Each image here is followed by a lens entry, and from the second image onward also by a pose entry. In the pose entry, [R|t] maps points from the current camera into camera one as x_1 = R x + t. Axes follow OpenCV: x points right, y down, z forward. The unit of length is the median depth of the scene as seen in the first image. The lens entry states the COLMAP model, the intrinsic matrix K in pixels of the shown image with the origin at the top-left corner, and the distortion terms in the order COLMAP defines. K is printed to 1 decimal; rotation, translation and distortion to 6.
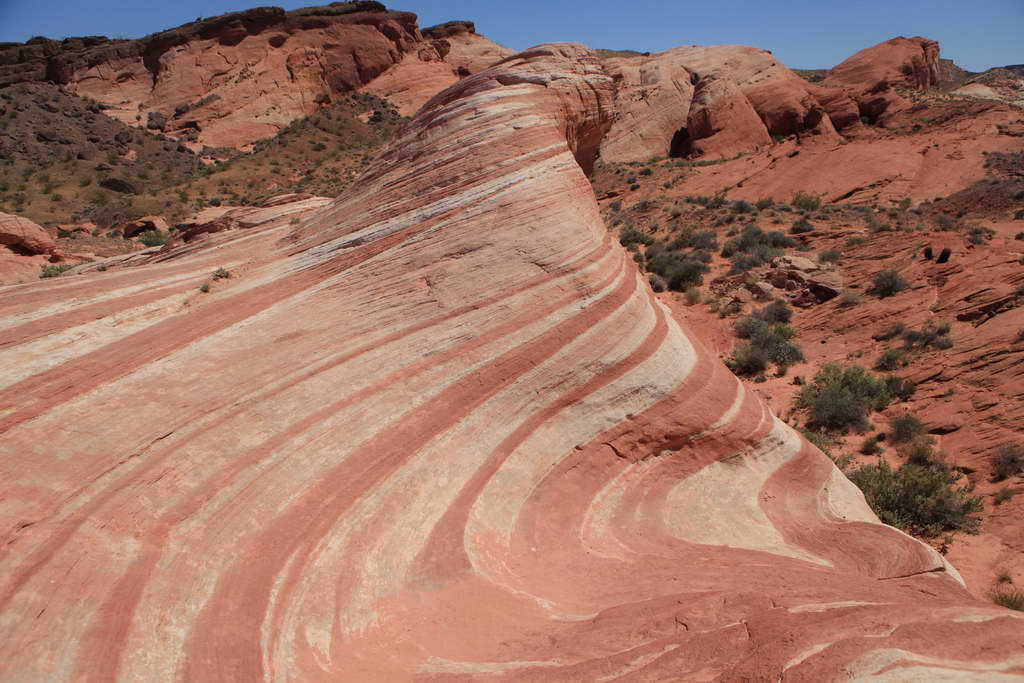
lens RADIAL K [[710.8, 0, 514.9], [0, 710.8, 347.0], [0, 0, 1]] dist [-0.104860, 0.077748]
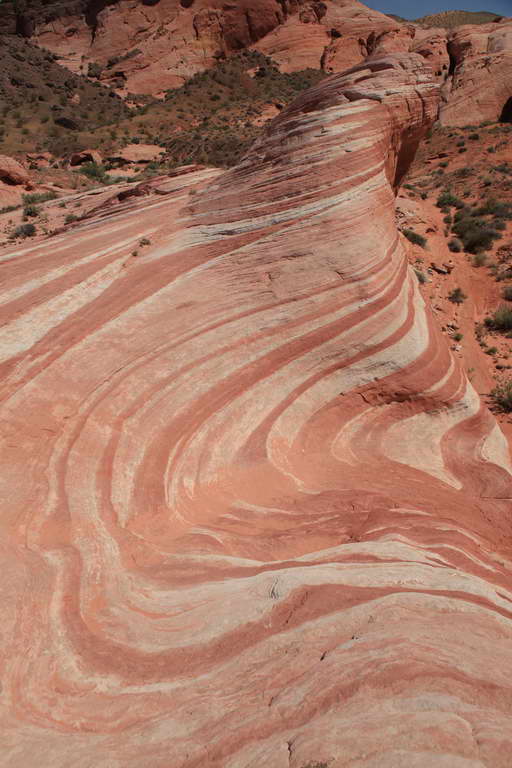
lens RADIAL K [[533.1, 0, 248.8], [0, 533.1, 384.3], [0, 0, 1]] dist [-0.104860, 0.077748]
pose [[0.978309, 0.128269, -0.162658, 0.012015], [-0.087763, 0.967921, 0.235430, -0.026672], [0.187638, -0.216048, 0.958183, -0.045113]]
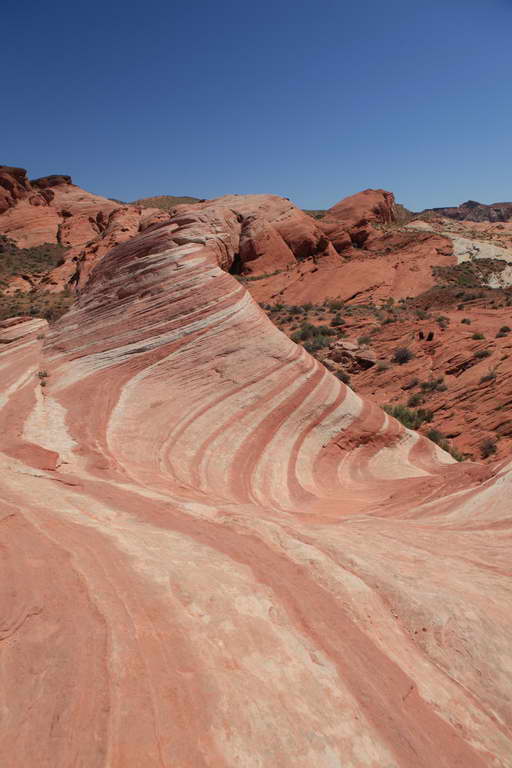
lens RADIAL K [[536.4, 0, 250.1], [0, 536.4, 382.9], [0, 0, 1]] dist [-0.105638, 0.083050]
pose [[0.964624, -0.070685, 0.253976, -0.077965], [0.086151, 0.995012, -0.050283, 0.003283], [-0.249155, 0.070385, 0.965902, -0.069173]]
